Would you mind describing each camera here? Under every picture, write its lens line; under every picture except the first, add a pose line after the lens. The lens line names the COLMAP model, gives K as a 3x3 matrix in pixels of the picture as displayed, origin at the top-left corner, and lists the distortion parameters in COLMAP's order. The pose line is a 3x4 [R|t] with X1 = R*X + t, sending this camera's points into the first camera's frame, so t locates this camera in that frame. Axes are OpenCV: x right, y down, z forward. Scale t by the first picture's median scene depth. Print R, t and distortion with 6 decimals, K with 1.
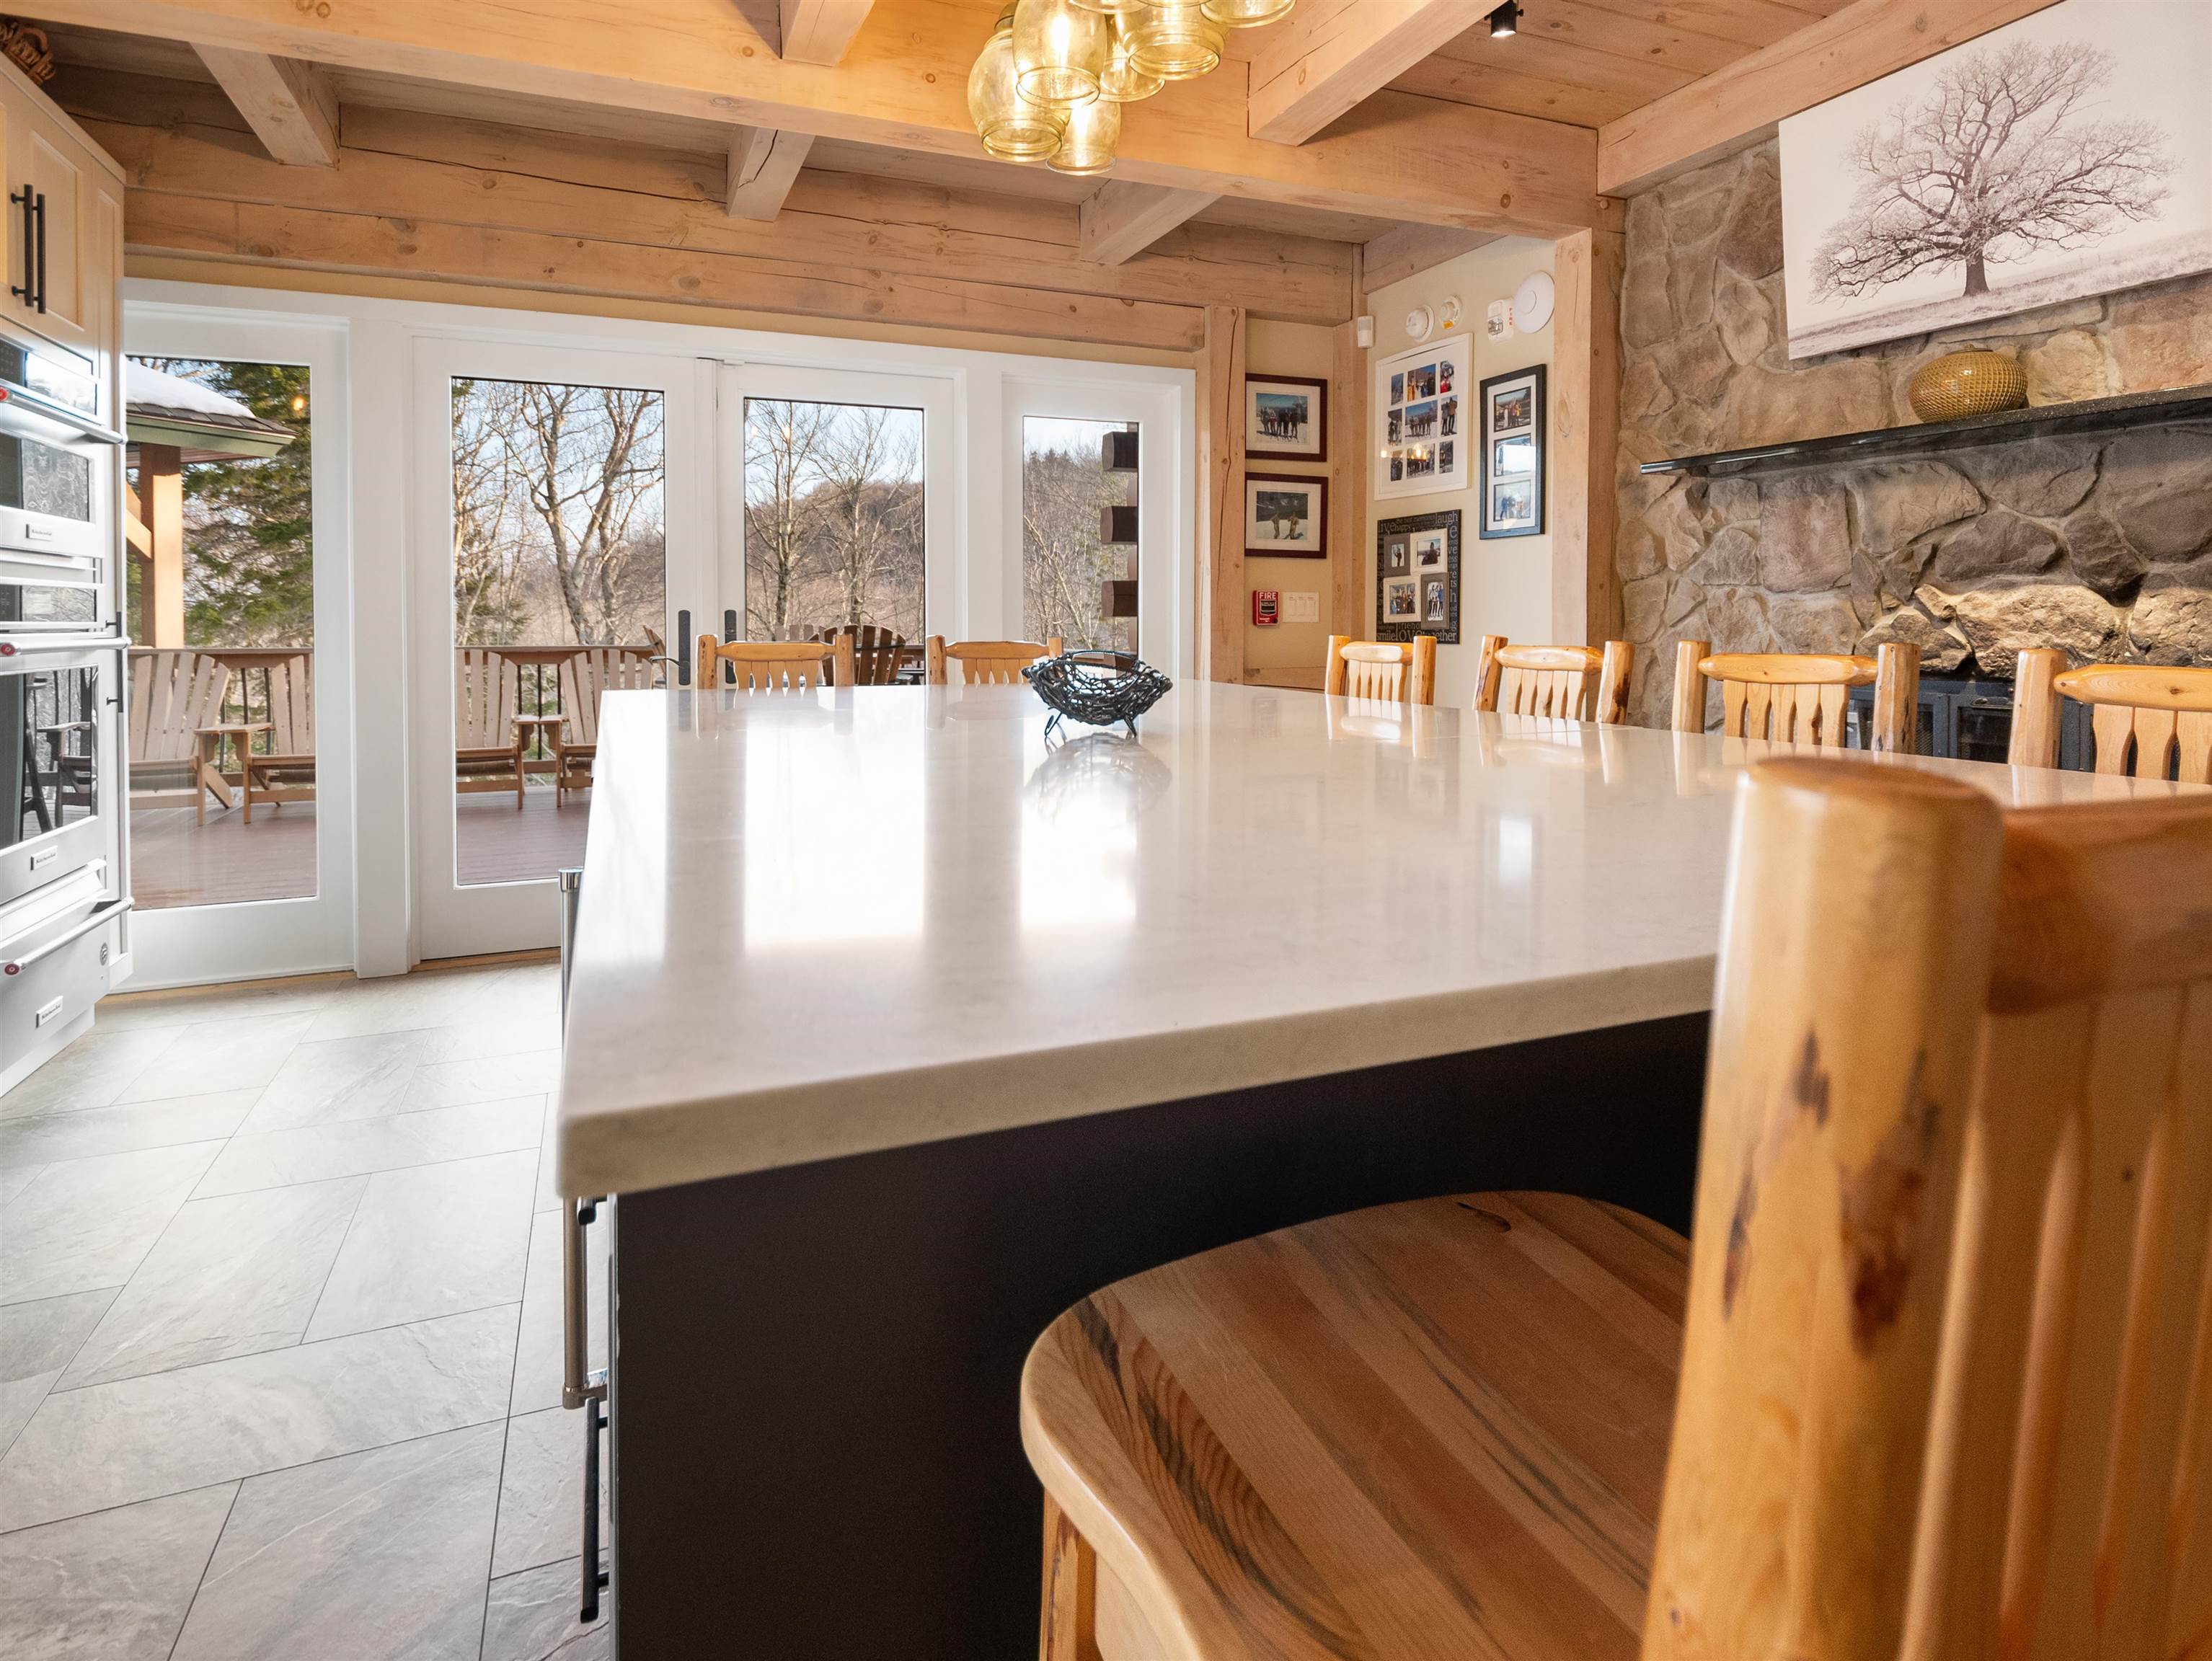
lens RADIAL K [[1168.6, 0, 1096.8], [0, 1168.6, 806.6], [0, 0, 1]] dist [-0.005918, -0.001580]
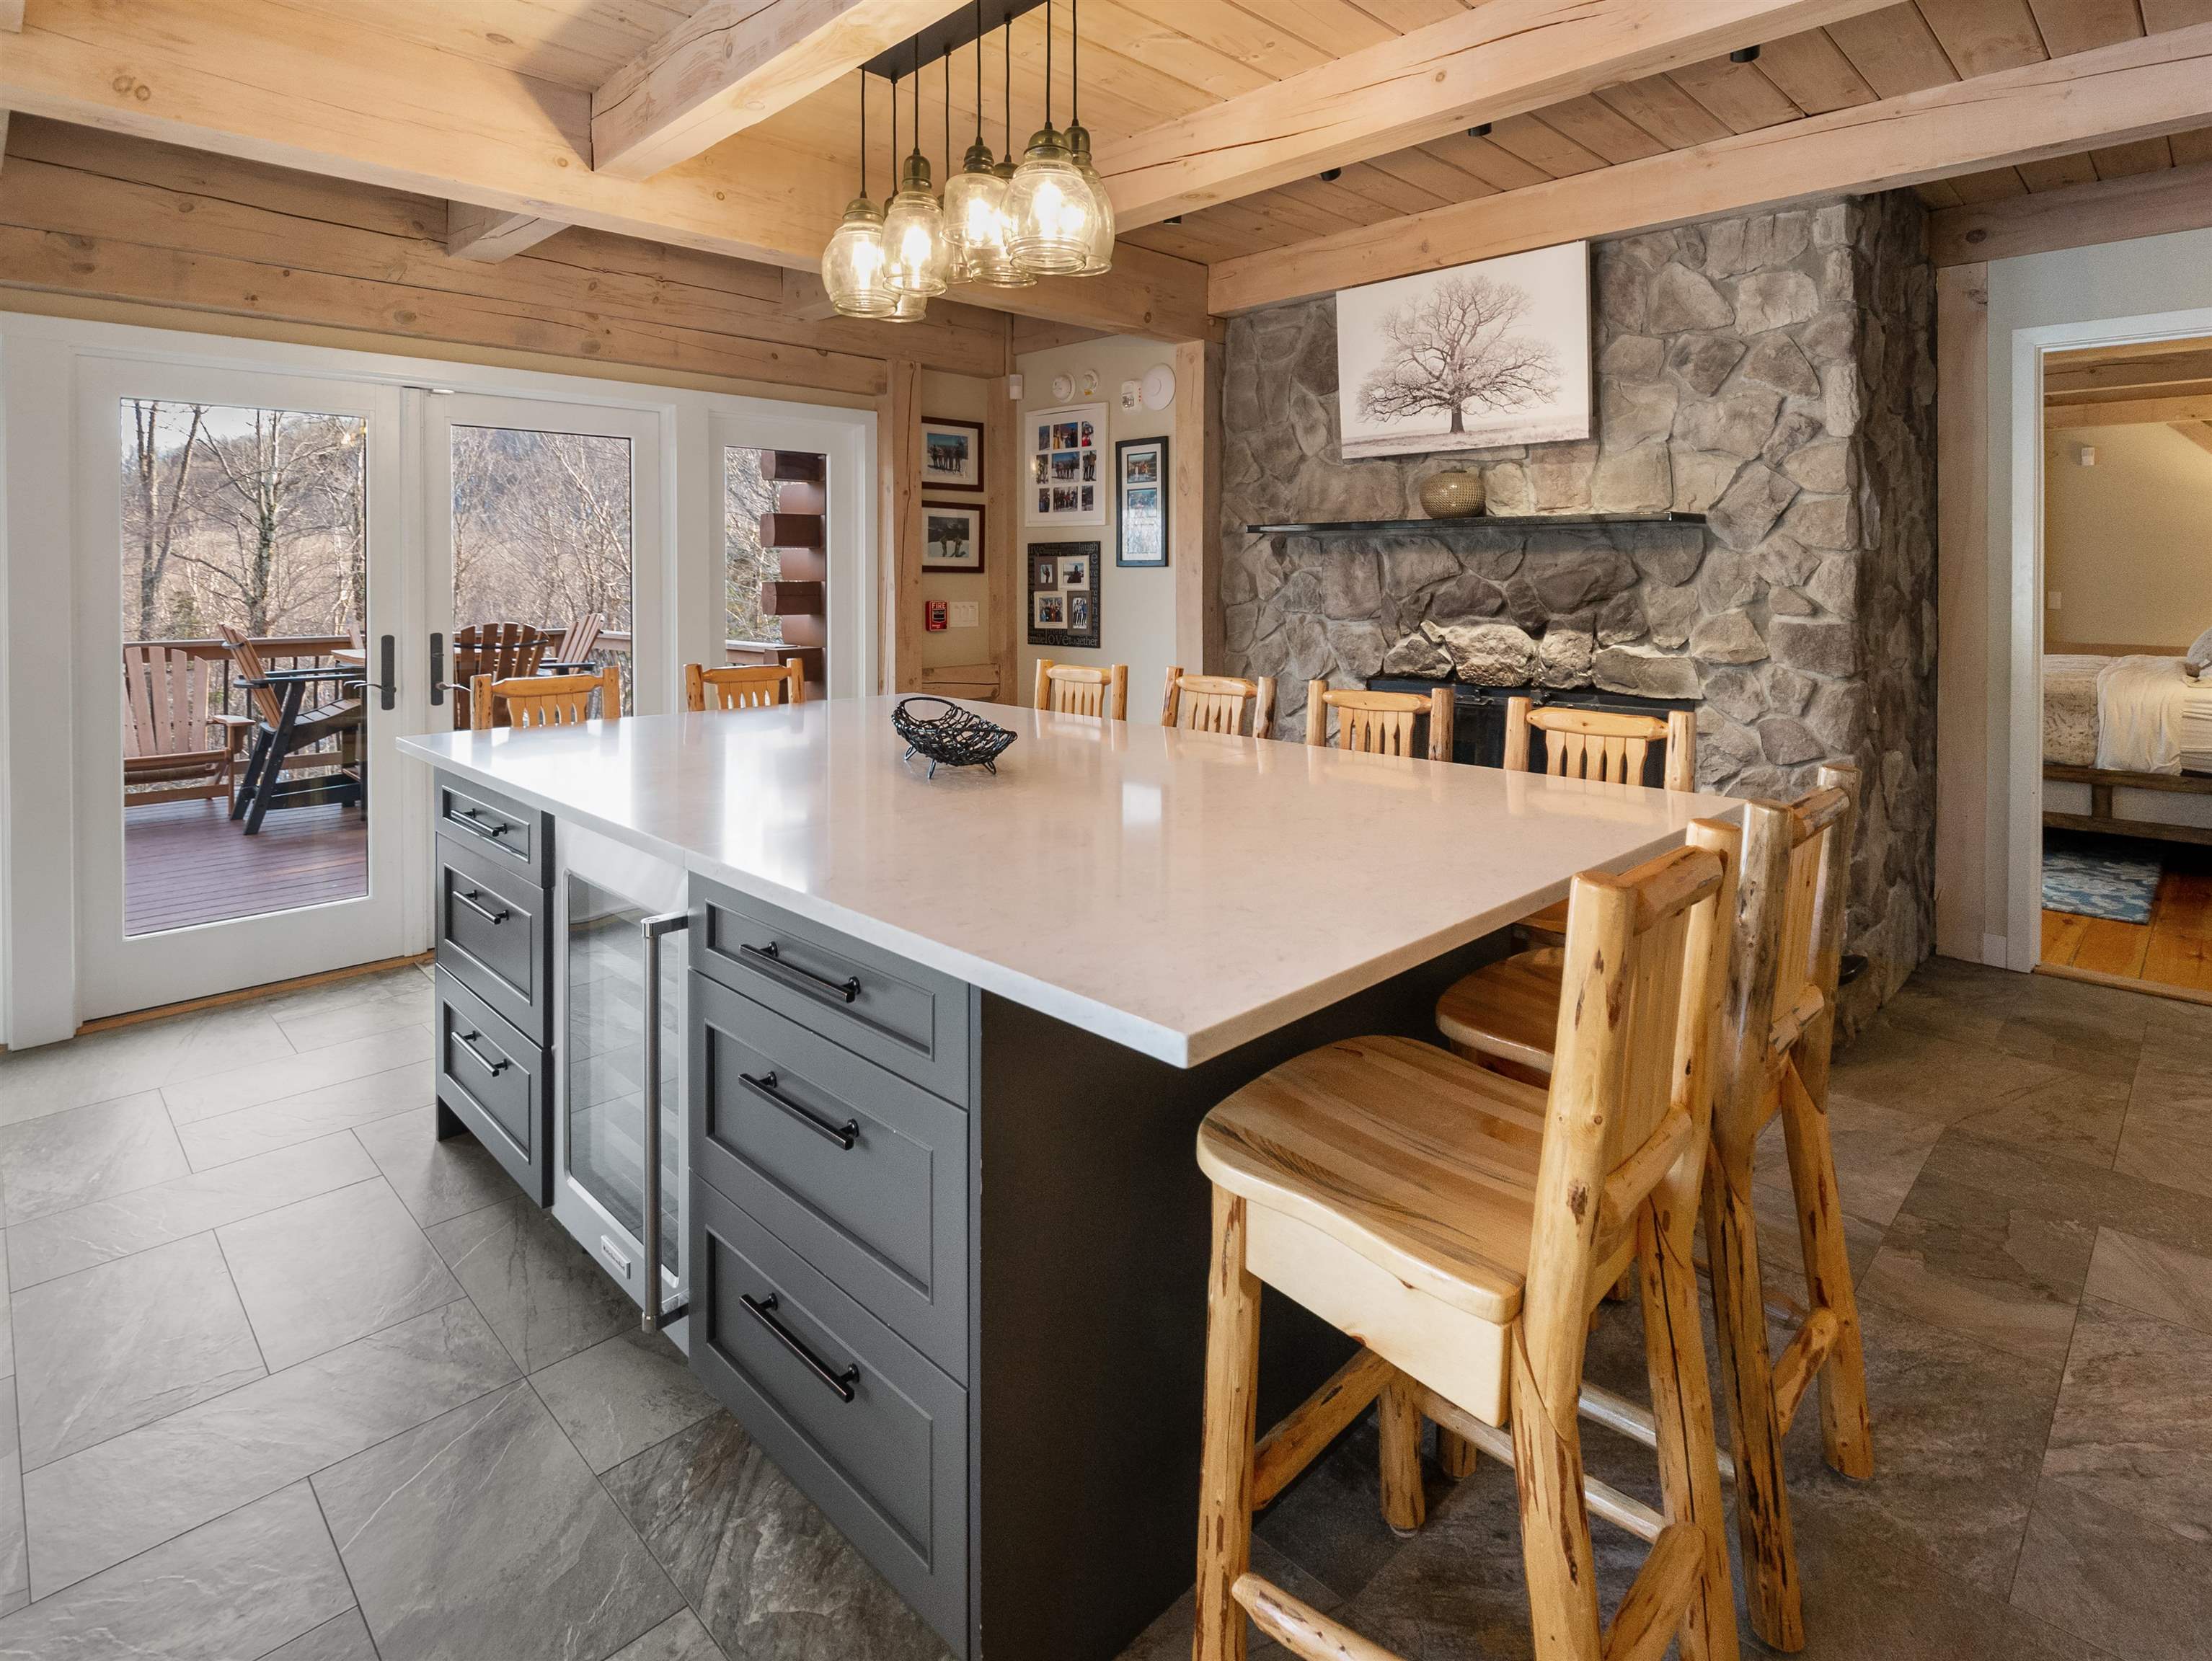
lens RADIAL K [[1120.0, 0, 1106.0], [0, 1120.0, 830.5], [0, 0, 1]] dist [0.002217, -0.011061]
pose [[0.921741, -0.080559, 0.379346, -0.203242], [0.053214, 0.995207, 0.082043, -0.057705], [-0.384138, -0.055436, 0.921610, -0.151950]]
